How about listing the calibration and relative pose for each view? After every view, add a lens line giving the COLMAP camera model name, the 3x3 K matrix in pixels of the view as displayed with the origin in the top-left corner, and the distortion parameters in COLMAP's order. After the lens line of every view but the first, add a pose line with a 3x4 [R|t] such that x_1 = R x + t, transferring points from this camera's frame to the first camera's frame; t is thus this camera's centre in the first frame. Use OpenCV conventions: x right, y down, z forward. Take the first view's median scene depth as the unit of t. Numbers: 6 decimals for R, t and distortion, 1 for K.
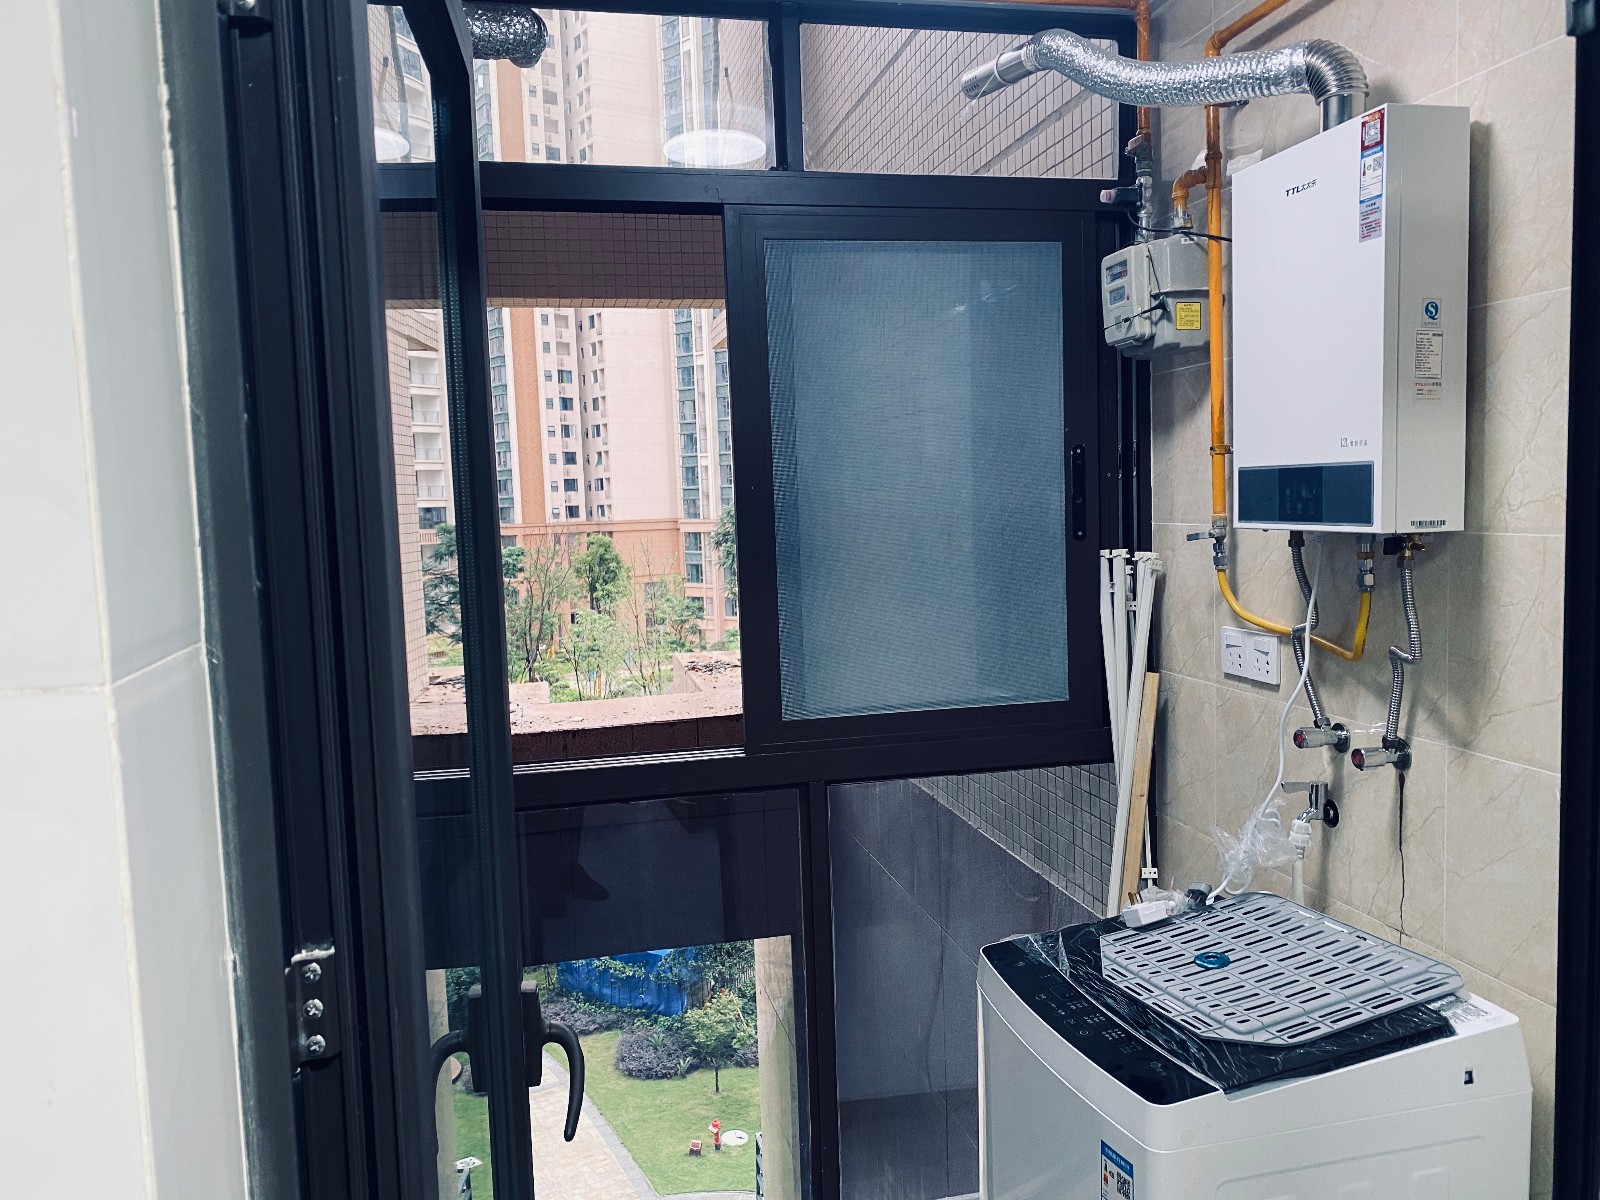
lens RADIAL K [[1220.3, 0, 800.0], [0, 1220.3, 600.0], [0, 0, 1]] dist [0.004518, -0.006660]
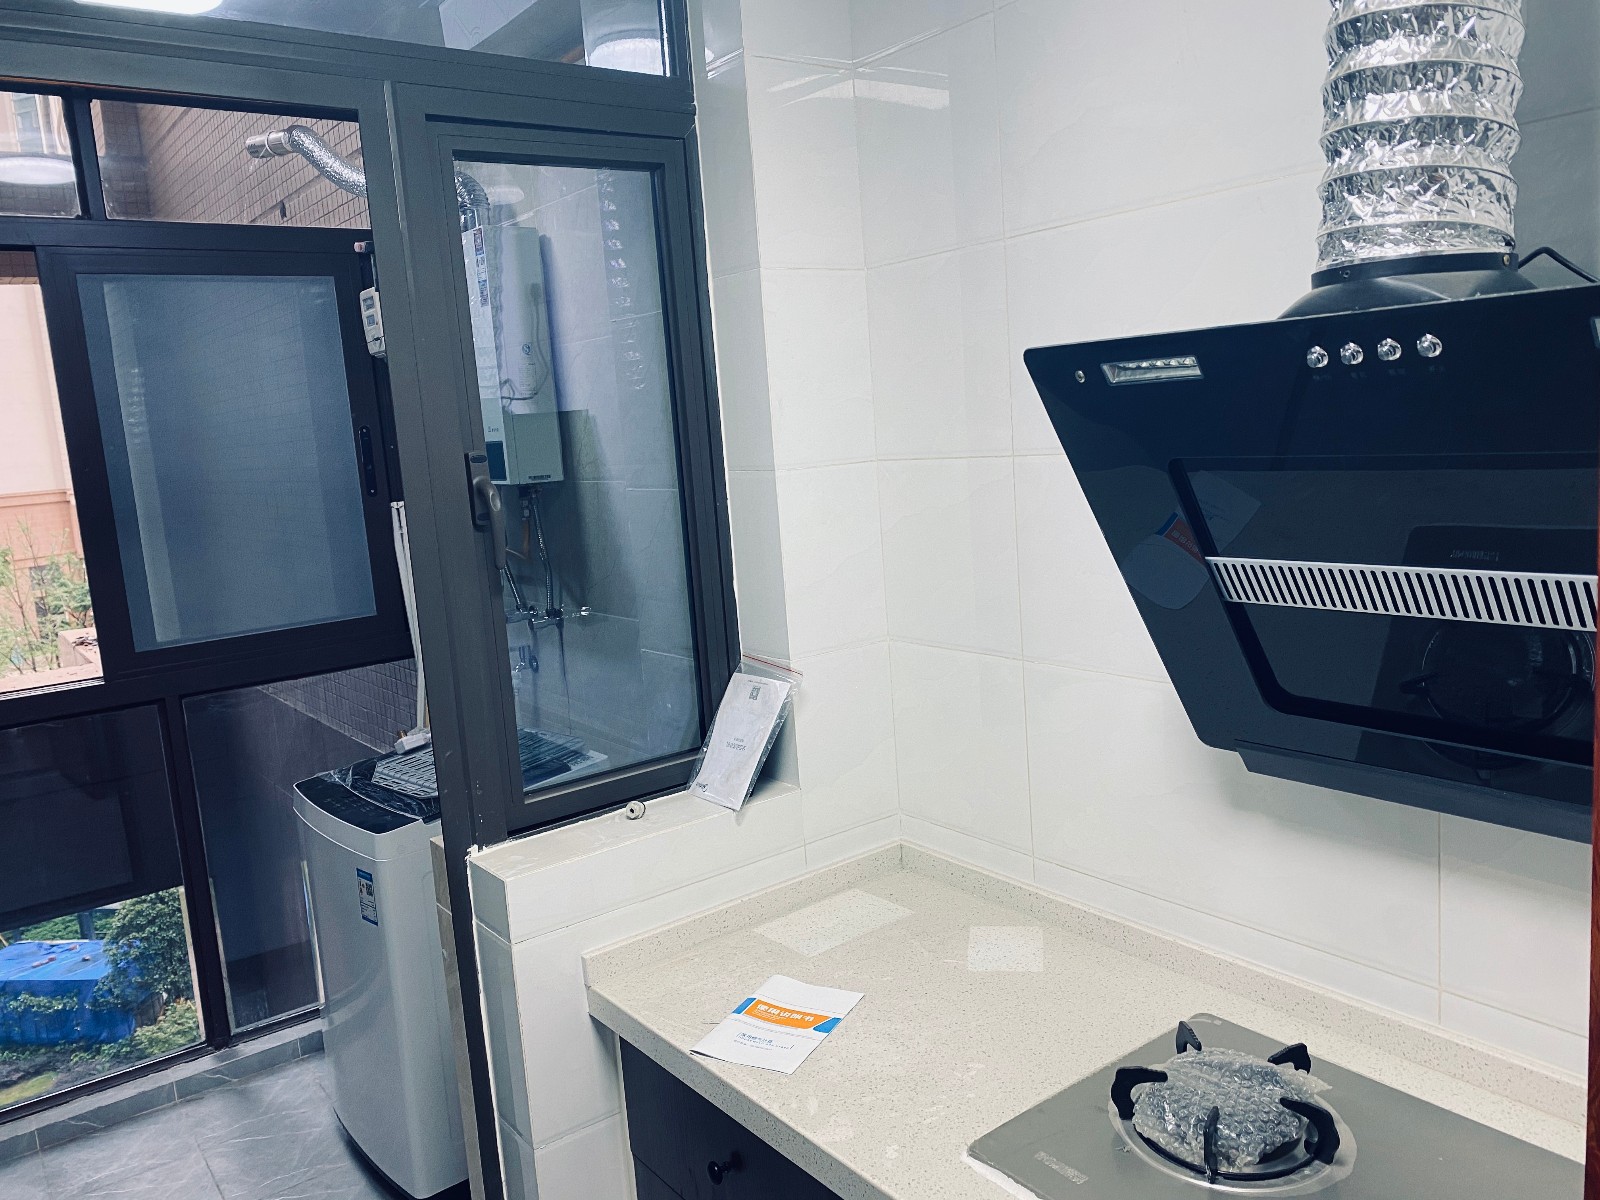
lens RADIAL K [[1232.5, 0, 842.6], [0, 1232.5, 588.7], [0, 0, 1]] dist [-0.004106, -0.009023]
pose [[0.893957, -0.095945, 0.437761, 0.090989], [0.080703, 0.995310, 0.053341, 0.022908], [-0.440826, -0.012356, 0.897508, -0.480308]]
